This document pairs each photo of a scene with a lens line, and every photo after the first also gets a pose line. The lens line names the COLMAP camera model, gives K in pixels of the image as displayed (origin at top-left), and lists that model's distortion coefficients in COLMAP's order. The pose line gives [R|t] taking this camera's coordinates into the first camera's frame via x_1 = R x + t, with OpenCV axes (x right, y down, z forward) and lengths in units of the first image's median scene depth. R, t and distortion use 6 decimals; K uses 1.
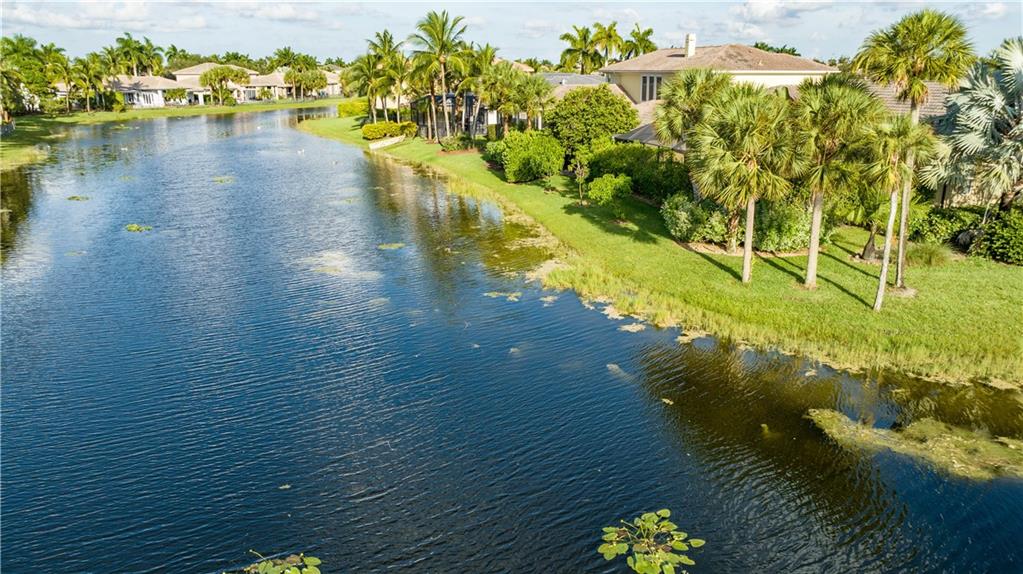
lens RADIAL K [[753.7, 0, 511.5], [0, 753.7, 287.0], [0, 0, 1]] dist [0.051615, 0.004741]
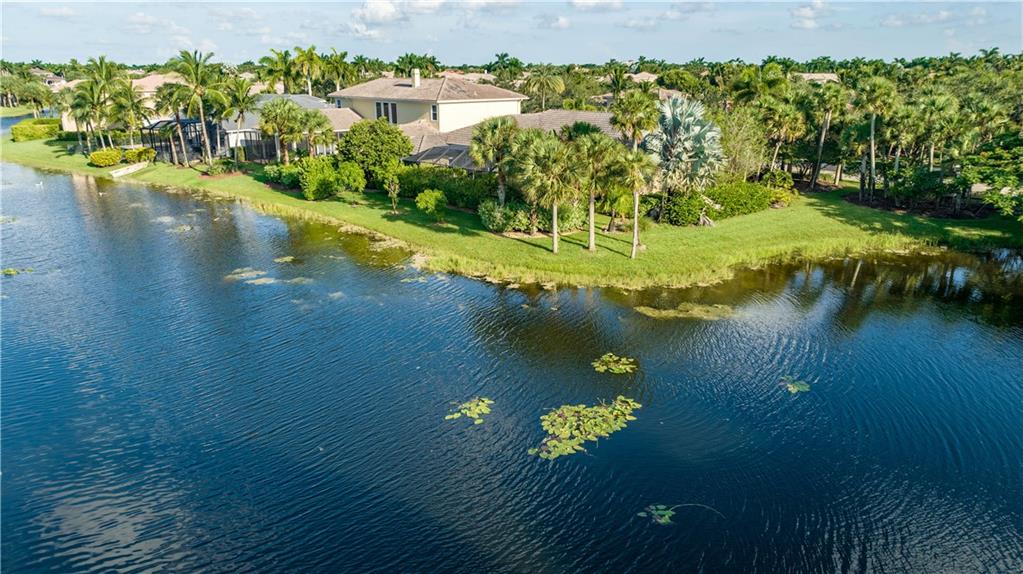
lens RADIAL K [[753.7, 0, 511.5], [0, 753.7, 287.0], [0, 0, 1]] dist [0.051615, 0.004741]
pose [[0.894364, -0.132483, 0.427273, -0.385527], [0.132162, 0.990757, 0.030560, 0.003986], [-0.427372, 0.029138, 0.903606, -0.334340]]
